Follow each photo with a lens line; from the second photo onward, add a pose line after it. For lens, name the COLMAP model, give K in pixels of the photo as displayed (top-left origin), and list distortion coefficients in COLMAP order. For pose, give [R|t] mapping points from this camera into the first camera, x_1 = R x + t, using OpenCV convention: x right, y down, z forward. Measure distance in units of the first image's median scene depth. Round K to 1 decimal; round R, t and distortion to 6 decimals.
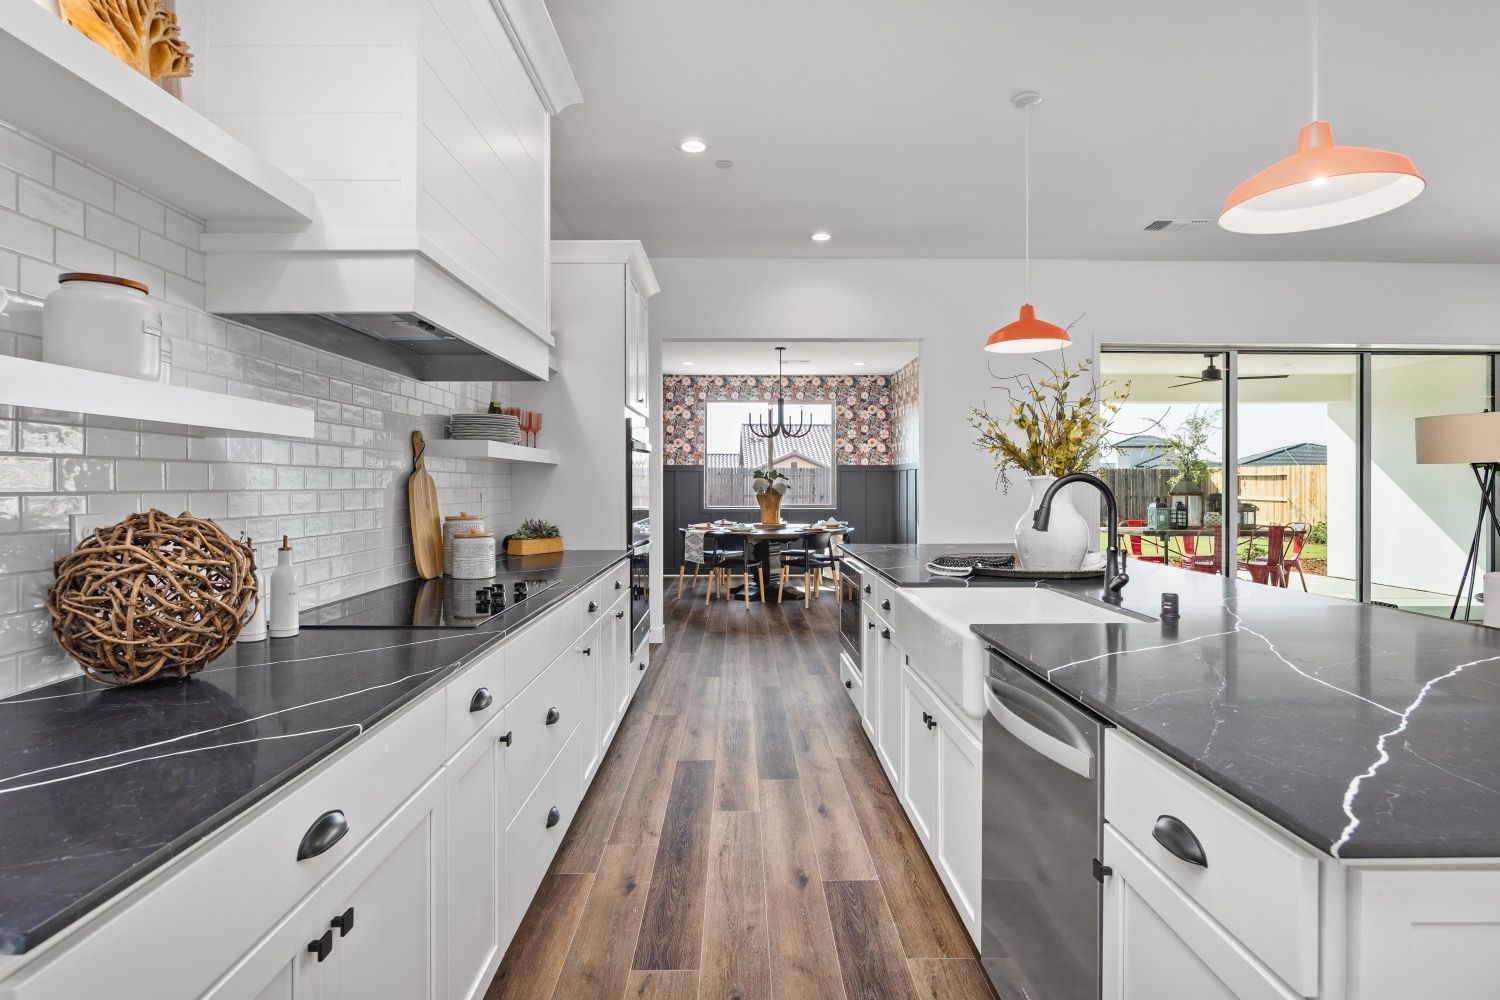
lens RADIAL K [[763.6, 0, 751.7], [0, 763.6, 490.1], [0, 0, 1]] dist [-0.002319, -0.000343]
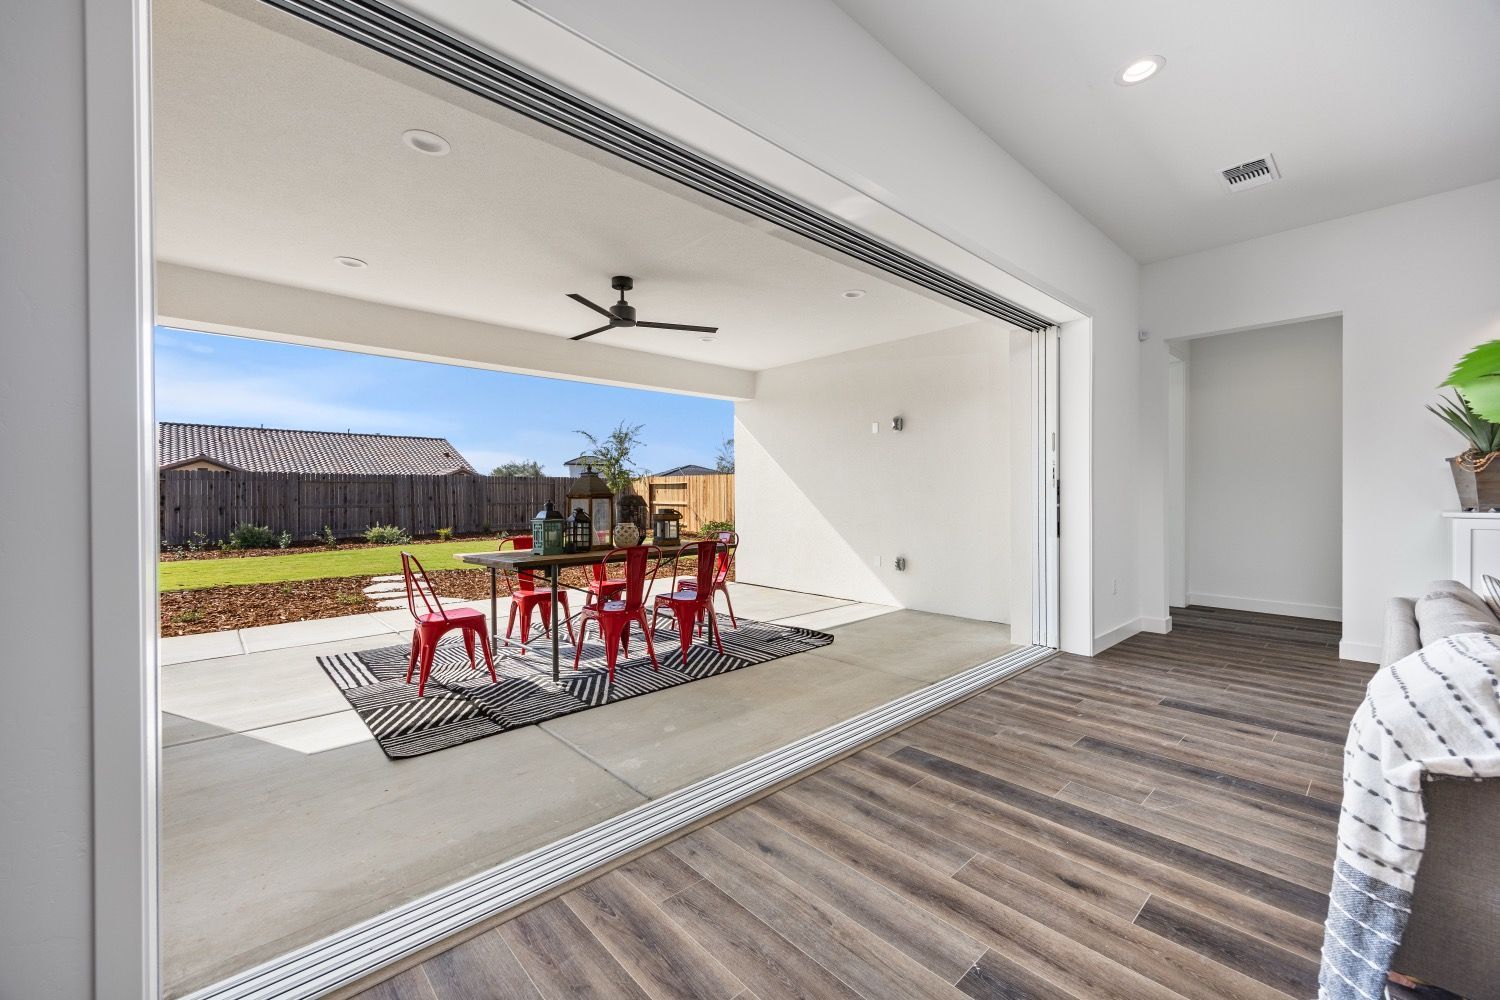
lens RADIAL K [[585.2, 0, 747.7], [0, 585.2, 493.0], [0, 0, 1]] dist [-0.001930, -0.000184]
pose [[0.744509, -0.002398, 0.667609, 0.339198], [0.010044, 0.999921, -0.007609, 0.007497], [-0.667537, 0.012370, 0.744474, 0.543463]]
